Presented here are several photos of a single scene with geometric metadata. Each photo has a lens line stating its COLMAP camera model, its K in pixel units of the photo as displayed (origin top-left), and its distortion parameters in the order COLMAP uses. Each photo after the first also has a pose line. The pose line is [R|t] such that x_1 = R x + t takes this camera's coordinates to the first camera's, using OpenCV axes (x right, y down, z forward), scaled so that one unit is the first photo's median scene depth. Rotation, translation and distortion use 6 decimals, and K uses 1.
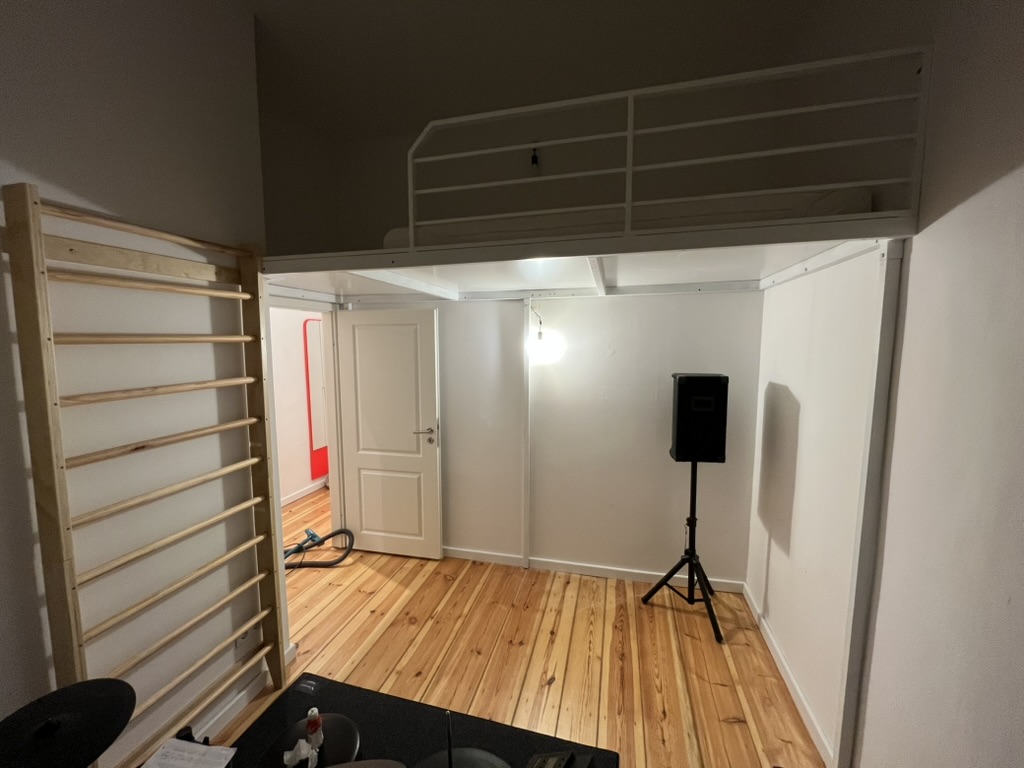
lens RADIAL K [[418.2, 0, 509.0], [0, 418.2, 384.3], [0, 0, 1]] dist [-0.000109, 0.000796]
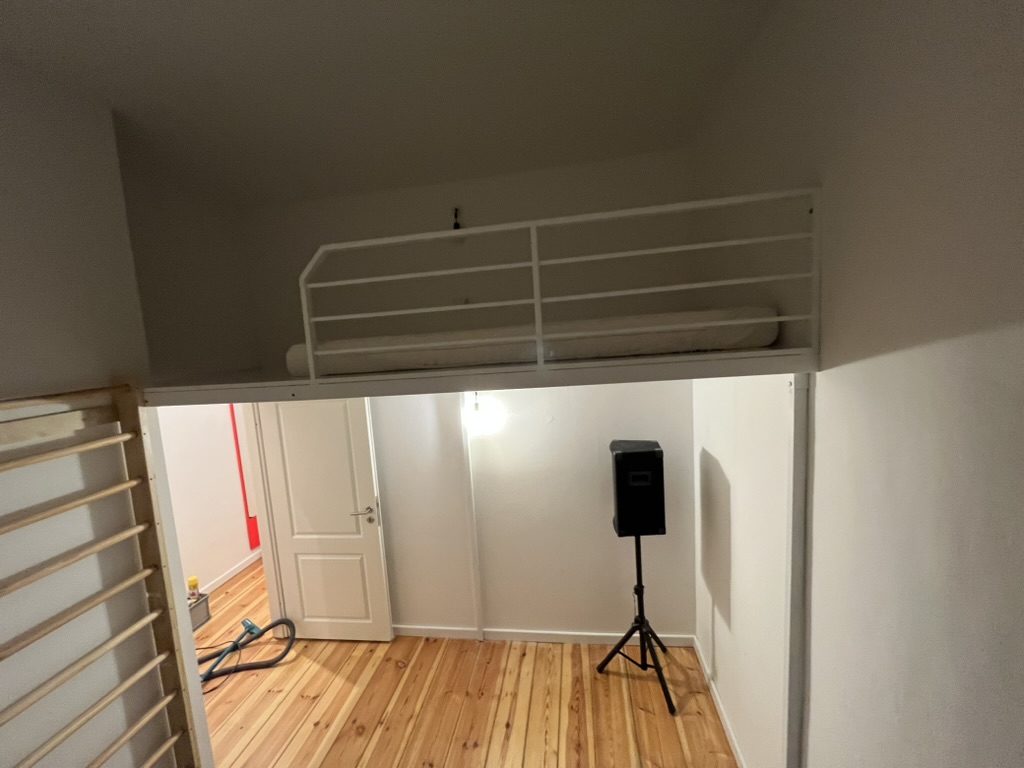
lens RADIAL K [[418.2, 0, 509.0], [0, 418.2, 384.3], [0, 0, 1]] dist [-0.000109, 0.000796]
pose [[0.992748, -0.073545, 0.095096, 0.067478], [0.072769, 0.997281, 0.011607, -0.192998], [-0.095691, -0.004602, 0.995400, 0.035106]]
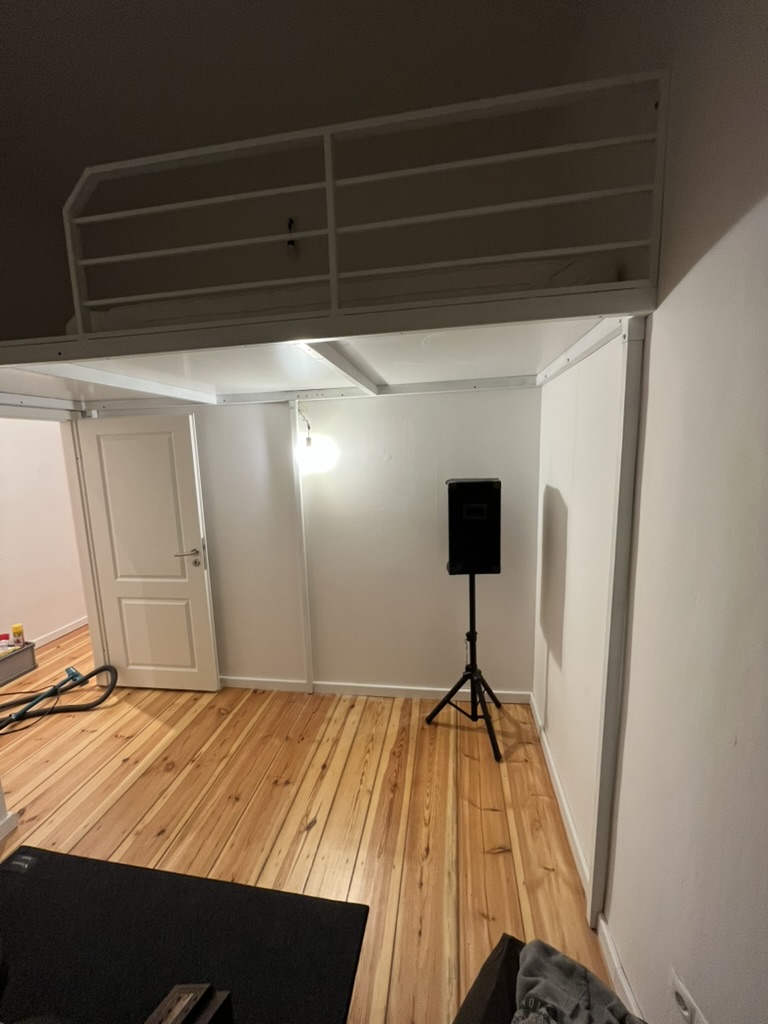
lens RADIAL K [[418.2, 0, 384.0], [0, 418.2, 512.0], [0, 0, 1]] dist [-0.000109, 0.000796]
pose [[0.995095, -0.042491, 0.089334, 0.164991], [0.037910, 0.997908, 0.052371, -0.007724], [-0.091372, -0.048727, 0.994624, 0.093645]]
